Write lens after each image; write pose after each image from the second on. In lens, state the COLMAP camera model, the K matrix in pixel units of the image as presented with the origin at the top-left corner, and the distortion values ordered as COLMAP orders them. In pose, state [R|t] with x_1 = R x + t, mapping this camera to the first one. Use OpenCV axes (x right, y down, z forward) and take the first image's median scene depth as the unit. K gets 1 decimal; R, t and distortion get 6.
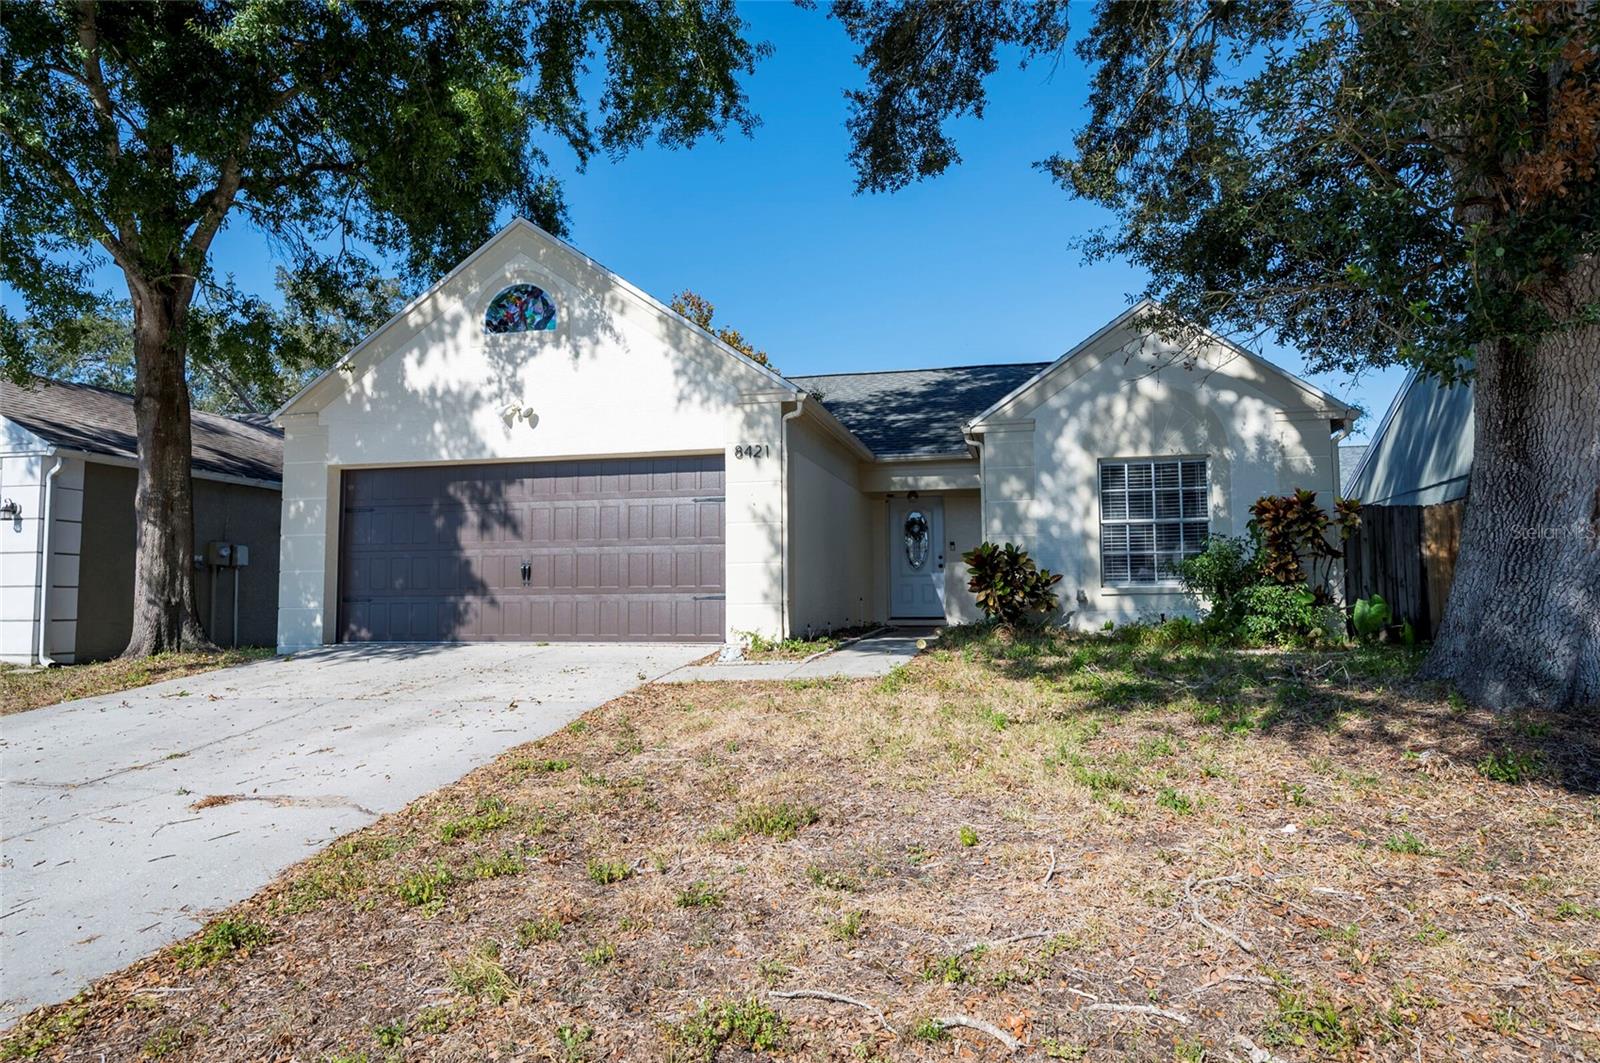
lens RADIAL K [[965.1, 0, 801.4], [0, 965.1, 531.4], [0, 0, 1]] dist [-0.005797, -0.000323]
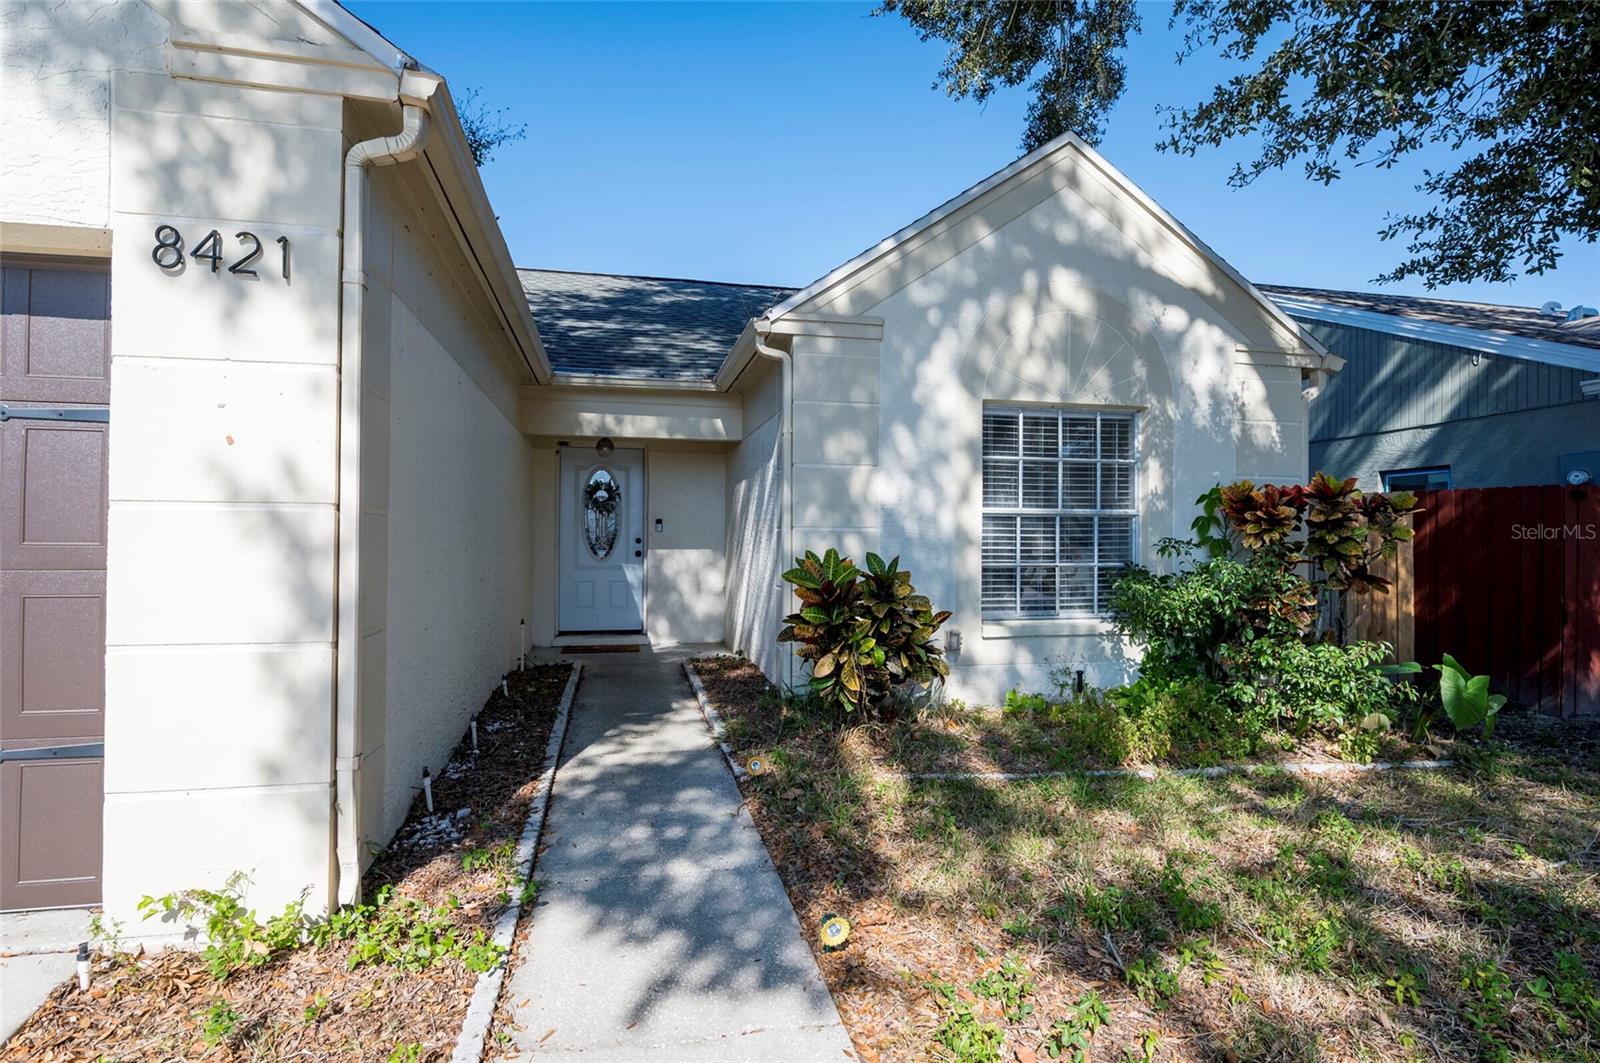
lens RADIAL K [[825.3, 0, 805.7], [0, 825.3, 515.3], [0, 0, 1]] dist [-0.001055, -0.000526]
pose [[0.900369, 0.019015, 0.434712, -0.000753], [-0.038109, 0.998652, 0.035249, -0.021668], [-0.433456, -0.048304, 0.899879, 0.601883]]
